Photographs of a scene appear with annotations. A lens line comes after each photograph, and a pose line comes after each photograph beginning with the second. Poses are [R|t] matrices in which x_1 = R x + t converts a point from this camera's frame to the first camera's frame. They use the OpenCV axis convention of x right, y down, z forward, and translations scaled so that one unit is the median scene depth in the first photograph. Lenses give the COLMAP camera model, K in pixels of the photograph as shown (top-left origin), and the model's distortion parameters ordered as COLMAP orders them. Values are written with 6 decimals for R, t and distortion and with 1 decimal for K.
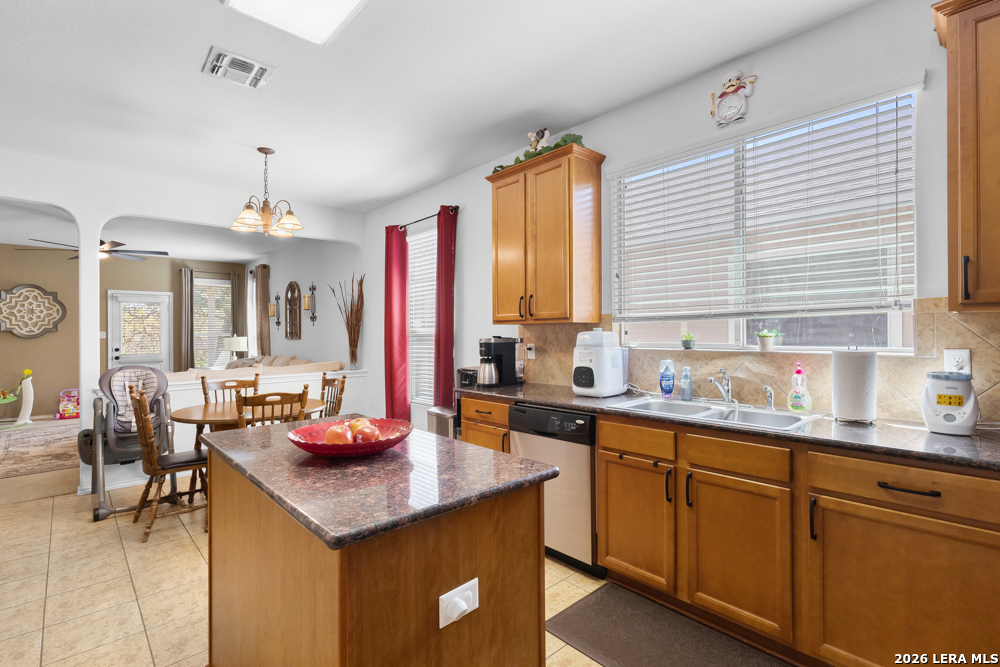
lens RADIAL K [[452.8, 0, 503.3], [0, 452.8, 333.2], [0, 0, 1]] dist [-0.003215, -0.000906]
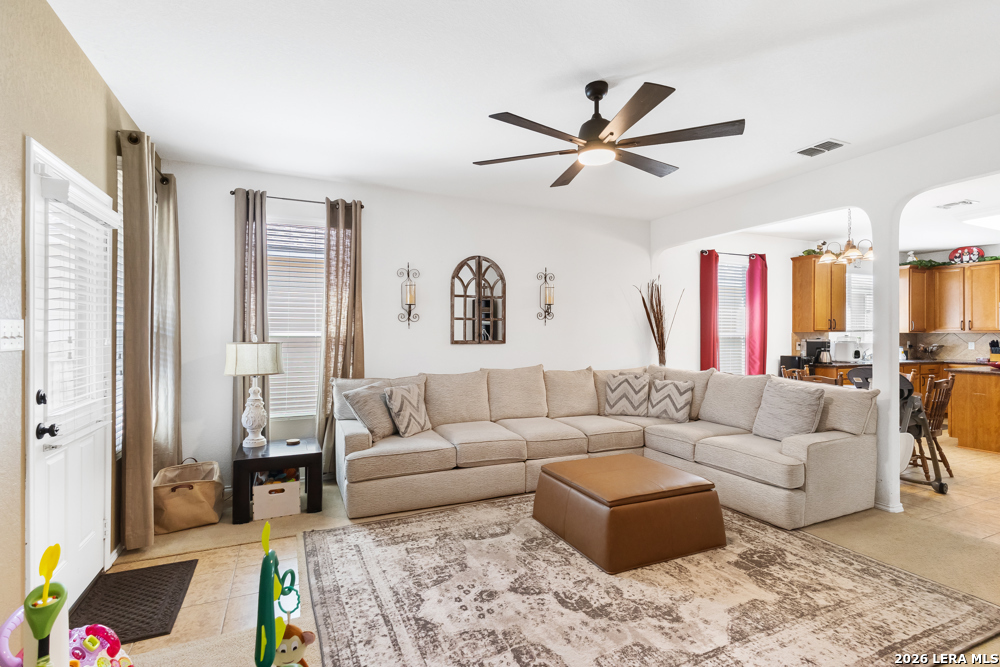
lens RADIAL K [[465.2, 0, 492.6], [0, 465.2, 335.1], [0, 0, 1]] dist [0.003255, 0.000013]
pose [[0.342184, 0.008961, 0.939590, -1.345930], [-0.003405, 0.999960, -0.008296, 0.007120], [-0.939627, -0.000361, 0.342201, 0.923396]]
